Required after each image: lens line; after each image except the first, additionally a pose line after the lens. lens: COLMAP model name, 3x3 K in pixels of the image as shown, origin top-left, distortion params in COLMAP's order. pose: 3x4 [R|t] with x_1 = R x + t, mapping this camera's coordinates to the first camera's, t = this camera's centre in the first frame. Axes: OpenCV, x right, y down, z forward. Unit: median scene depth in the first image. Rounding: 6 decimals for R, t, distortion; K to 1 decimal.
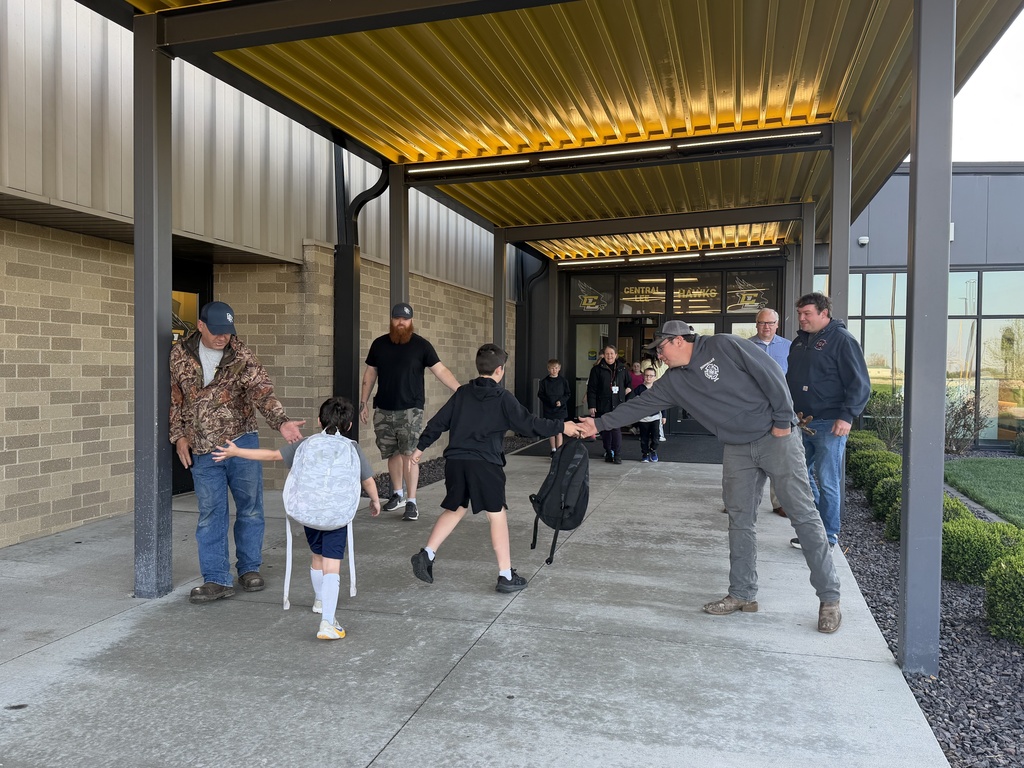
lens RADIAL K [[810.9, 0, 511.3], [0, 810.9, 384.9], [0, 0, 1]] dist [0.004494, -0.000077]
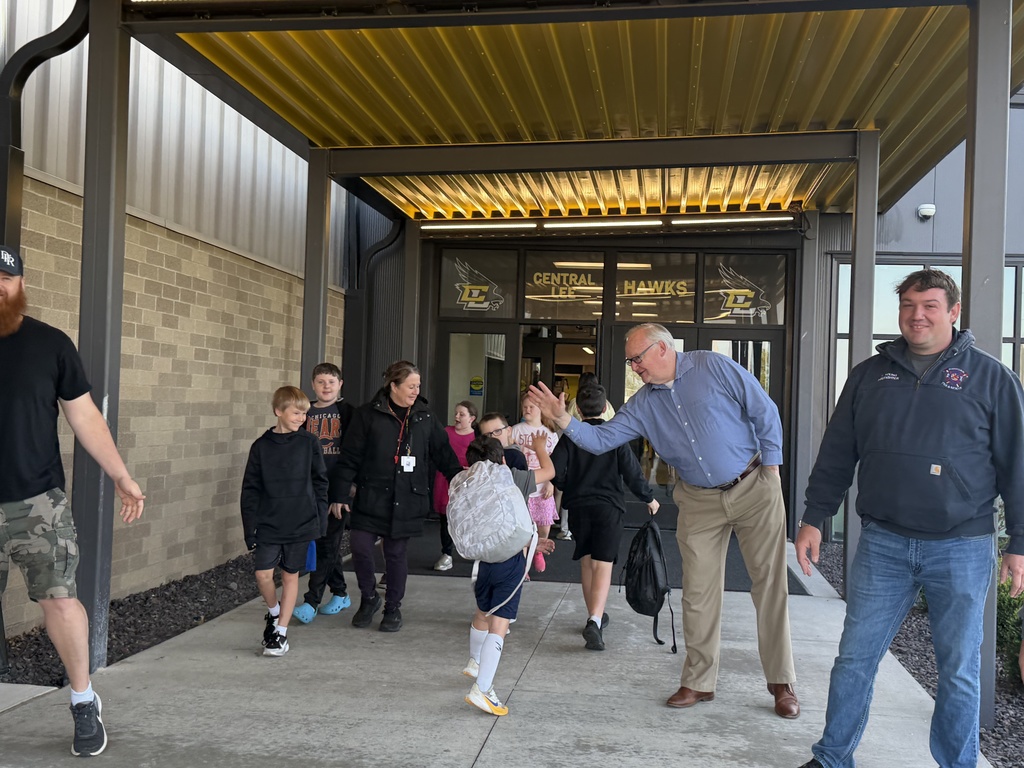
lens RADIAL K [[1147.1, 0, 515.7], [0, 1147.1, 382.7], [0, 0, 1]] dist [0.073949, 0.000000]
pose [[0.986986, 0.028044, 0.158342, -0.002185], [-0.021761, 0.998911, -0.041279, -0.007422], [-0.159327, 0.037297, 0.986521, 0.200528]]
